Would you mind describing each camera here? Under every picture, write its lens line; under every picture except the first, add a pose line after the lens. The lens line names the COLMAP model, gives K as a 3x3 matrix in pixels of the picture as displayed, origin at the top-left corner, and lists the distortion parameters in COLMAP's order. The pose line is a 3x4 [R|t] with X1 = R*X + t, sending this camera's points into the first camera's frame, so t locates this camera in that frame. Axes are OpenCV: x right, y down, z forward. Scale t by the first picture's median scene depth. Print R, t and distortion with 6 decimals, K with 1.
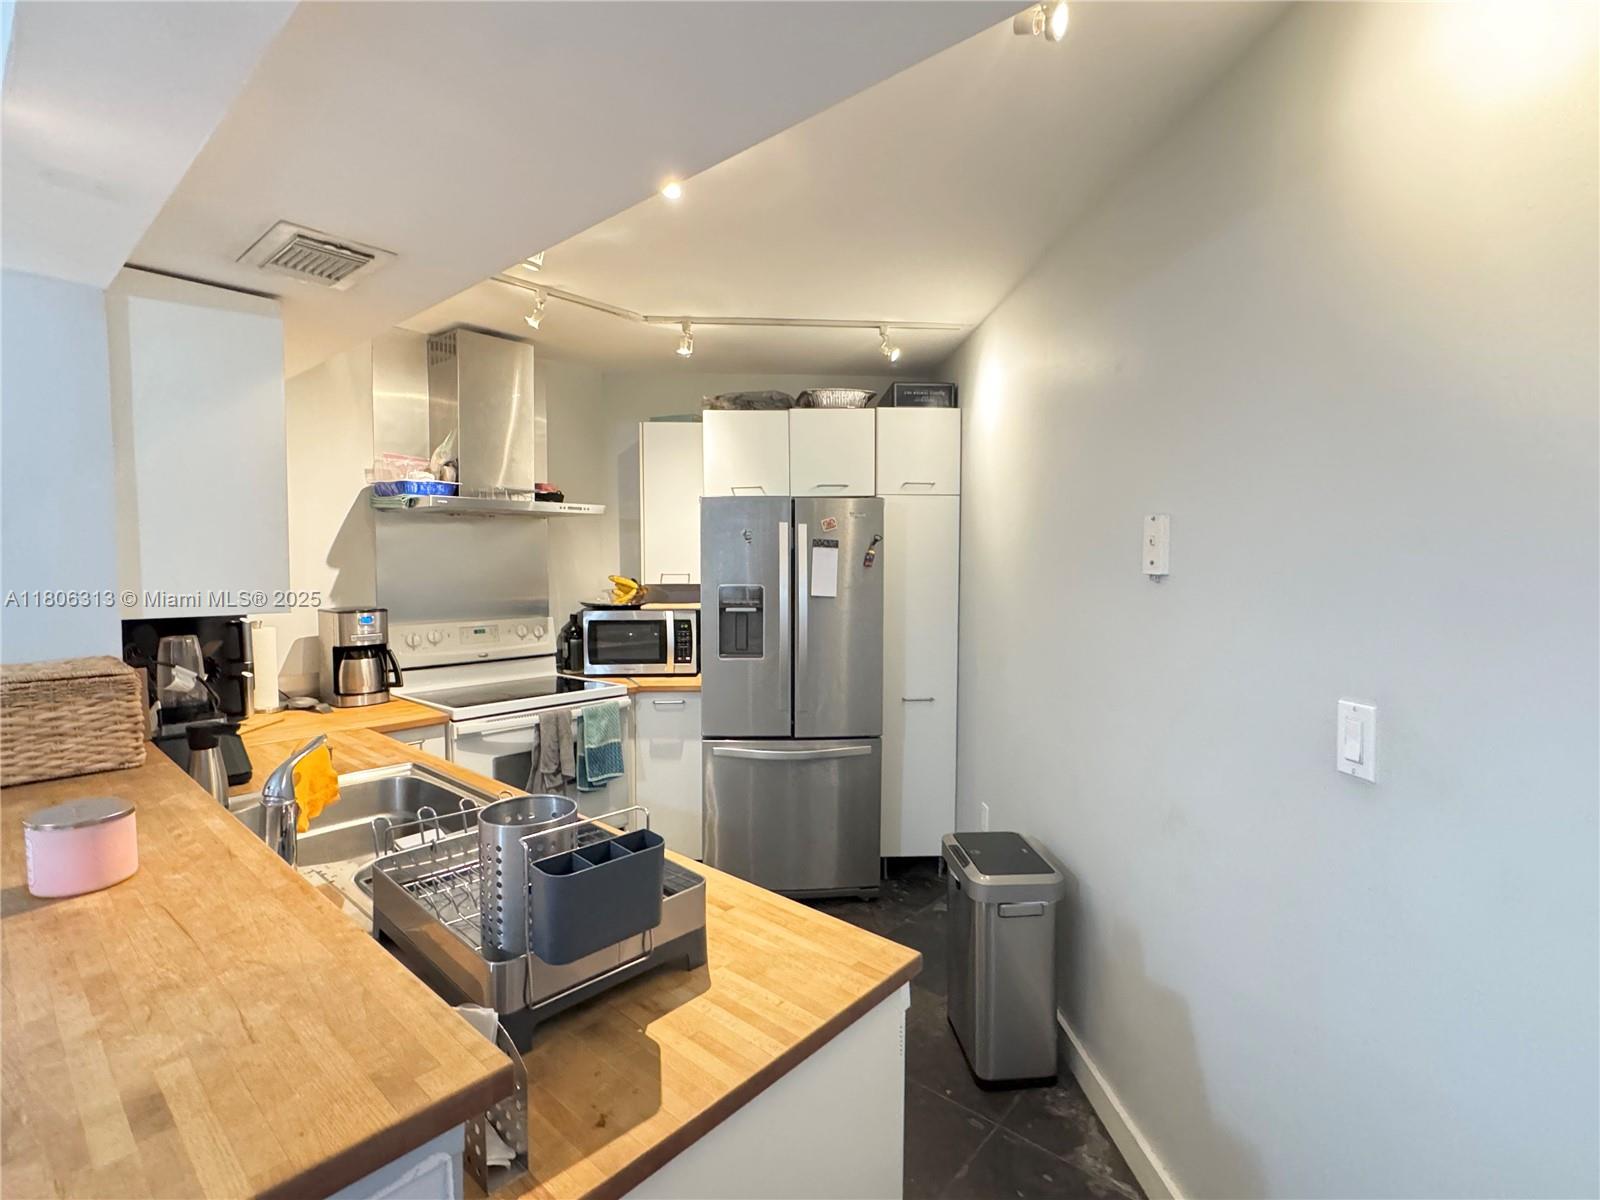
lens RADIAL K [[769.3, 0, 806.0], [0, 769.3, 595.2], [0, 0, 1]] dist [-0.002413, 0.000840]
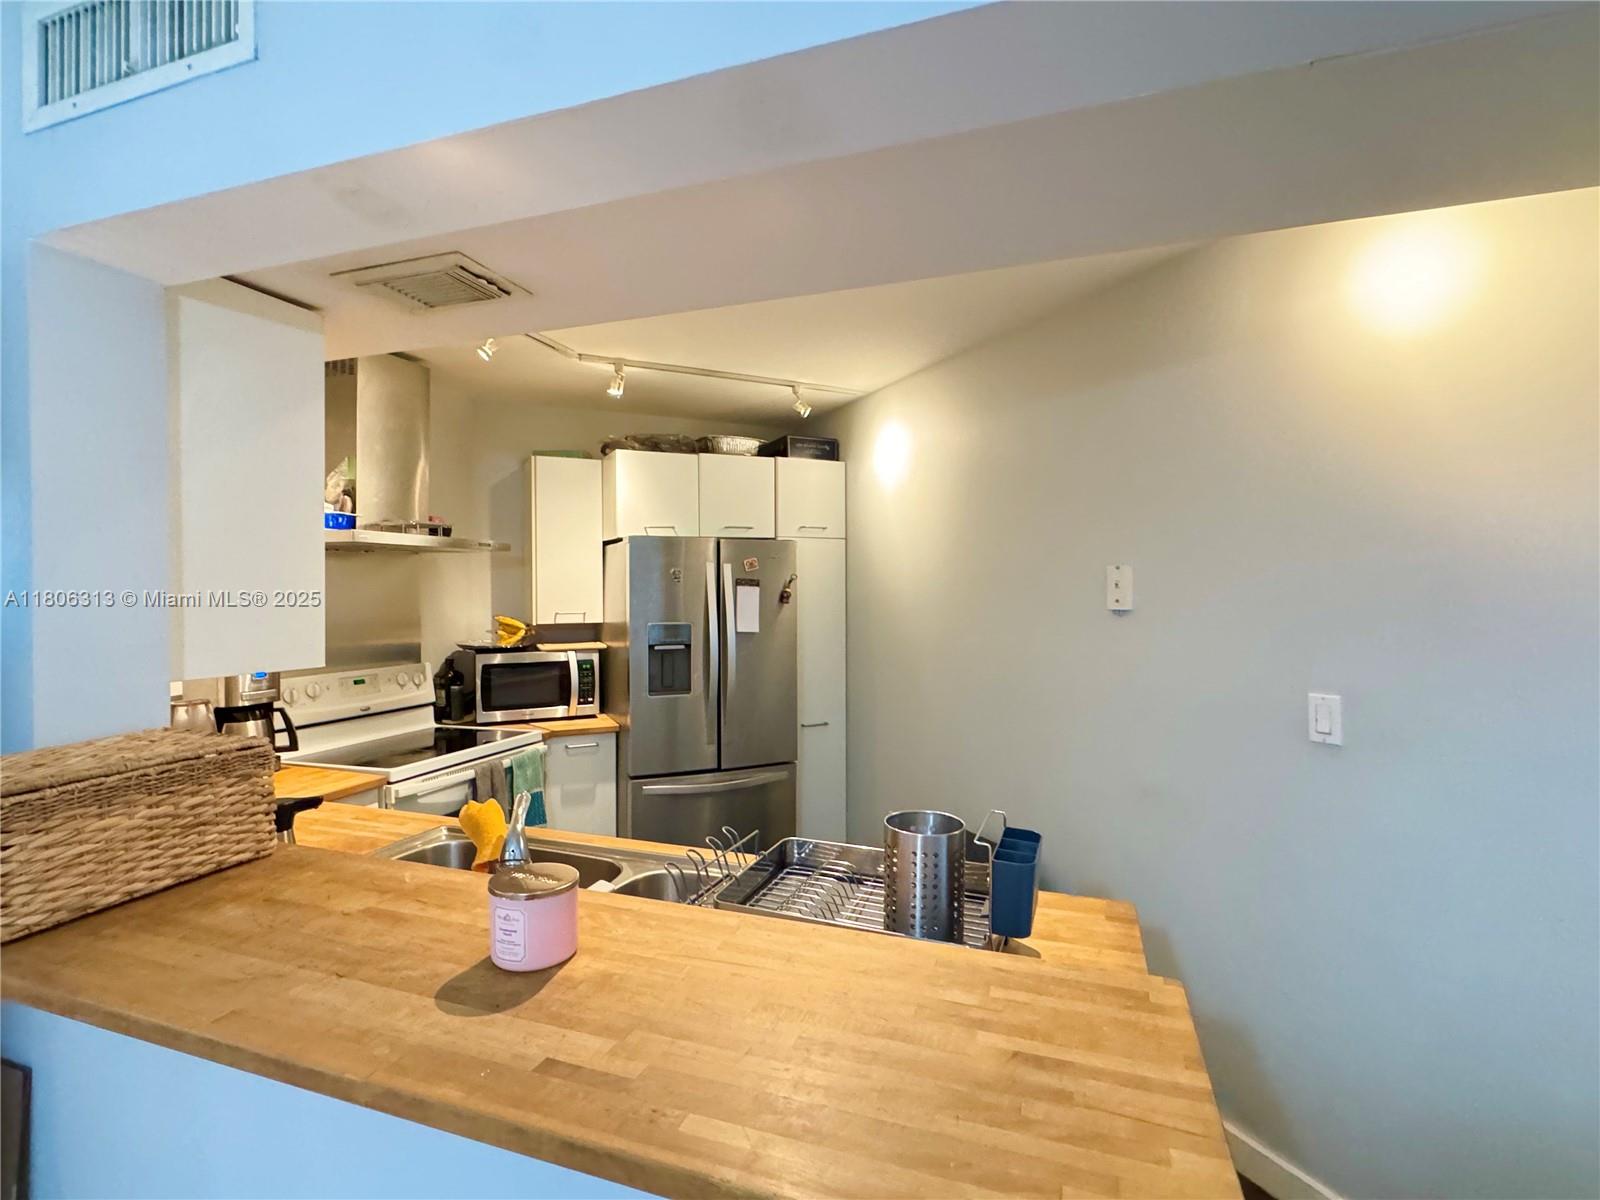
lens RADIAL K [[769.3, 0, 796.6], [0, 769.3, 592.7], [0, 0, 1]] dist [-0.002413, 0.000840]
pose [[0.926070, -0.005830, 0.377308, -0.313896], [0.022578, 0.998945, -0.039982, -0.008889], [-0.376677, 0.045545, 0.925225, -0.007861]]
